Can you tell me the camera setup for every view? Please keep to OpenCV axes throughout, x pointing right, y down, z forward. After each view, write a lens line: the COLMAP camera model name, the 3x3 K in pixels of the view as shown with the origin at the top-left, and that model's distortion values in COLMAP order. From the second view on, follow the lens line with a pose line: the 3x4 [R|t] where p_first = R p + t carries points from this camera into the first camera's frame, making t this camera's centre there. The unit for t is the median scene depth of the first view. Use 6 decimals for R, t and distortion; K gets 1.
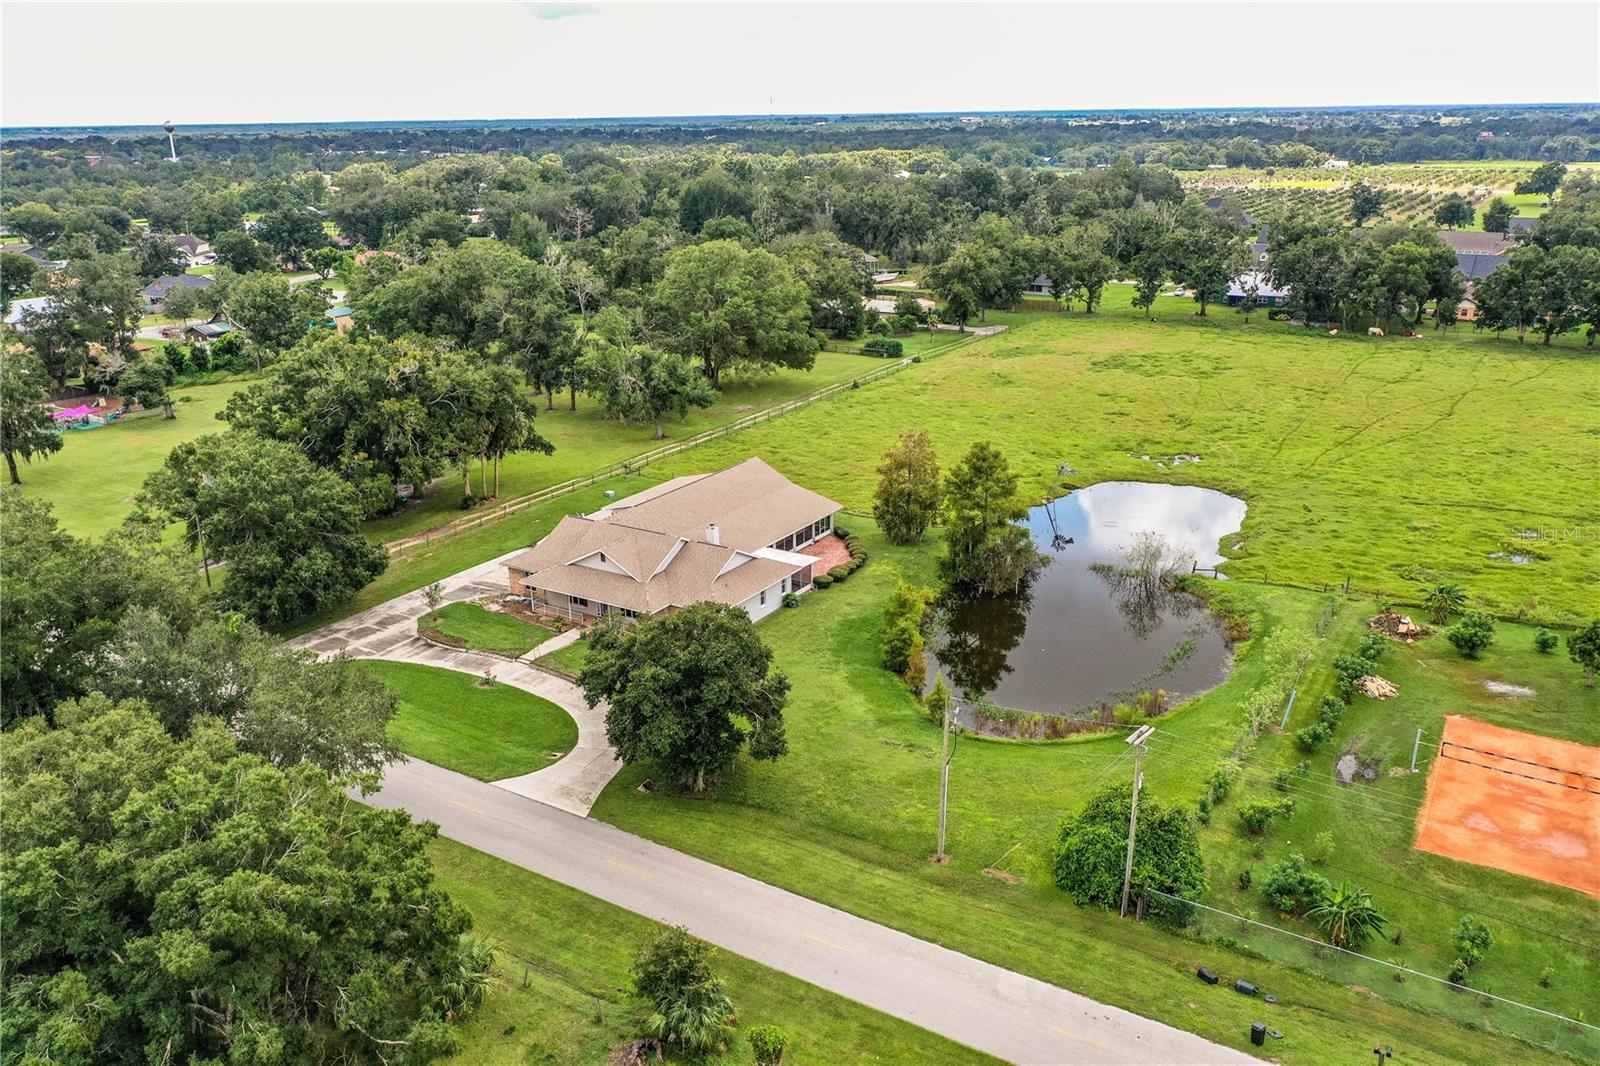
lens RADIAL K [[1260.3, 0, 800.0], [0, 1260.3, 533.0], [0, 0, 1]] dist [0.000349, 0.004386]
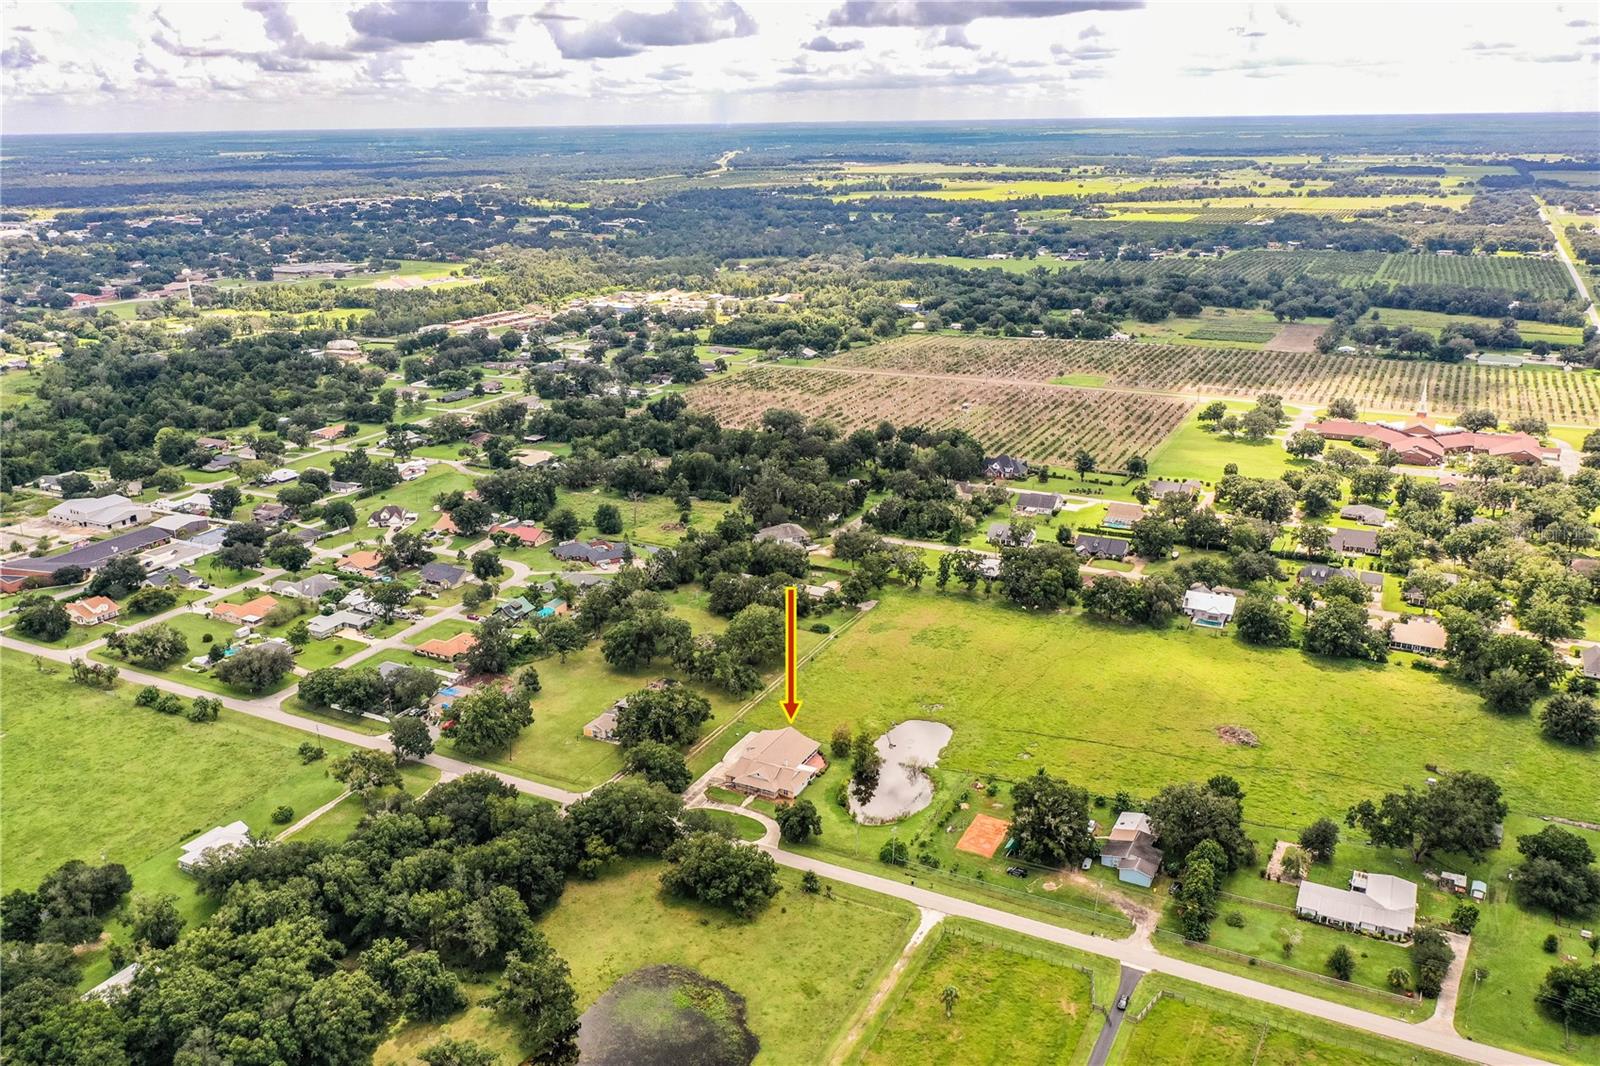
lens RADIAL K [[1248.3, 0, 800.0], [0, 1248.3, 533.0], [0, 0, 1]] dist [-0.004191, 0.005985]
pose [[0.996179, -0.024316, 0.083887, -0.339695], [0.024723, 0.999687, -0.003815, -0.687793], [-0.083768, 0.005874, 0.996468, -2.685534]]
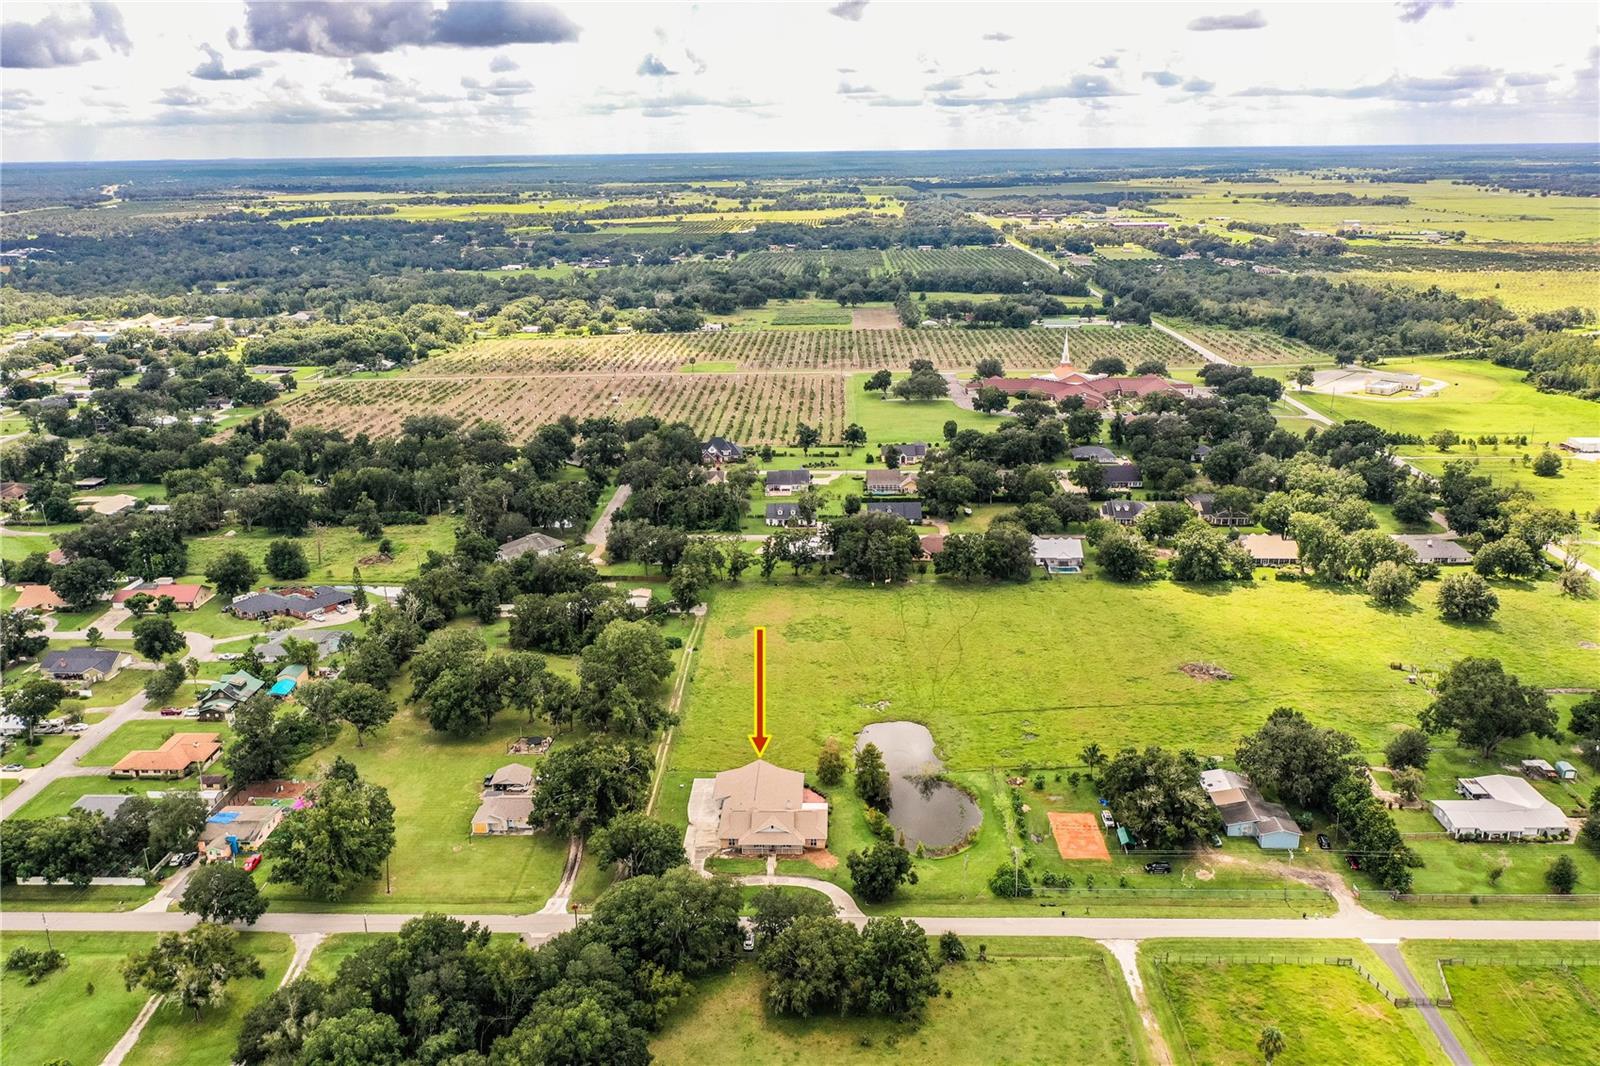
lens RADIAL K [[1232.2, 0, 801.5], [0, 1232.2, 487.9], [0, 0, 1]] dist [0.002081, -0.001014]
pose [[0.856892, -0.125682, 0.499941, -1.423686], [0.156934, 0.987391, -0.020760, -0.671222], [-0.491028, 0.096247, 0.865811, -1.444601]]
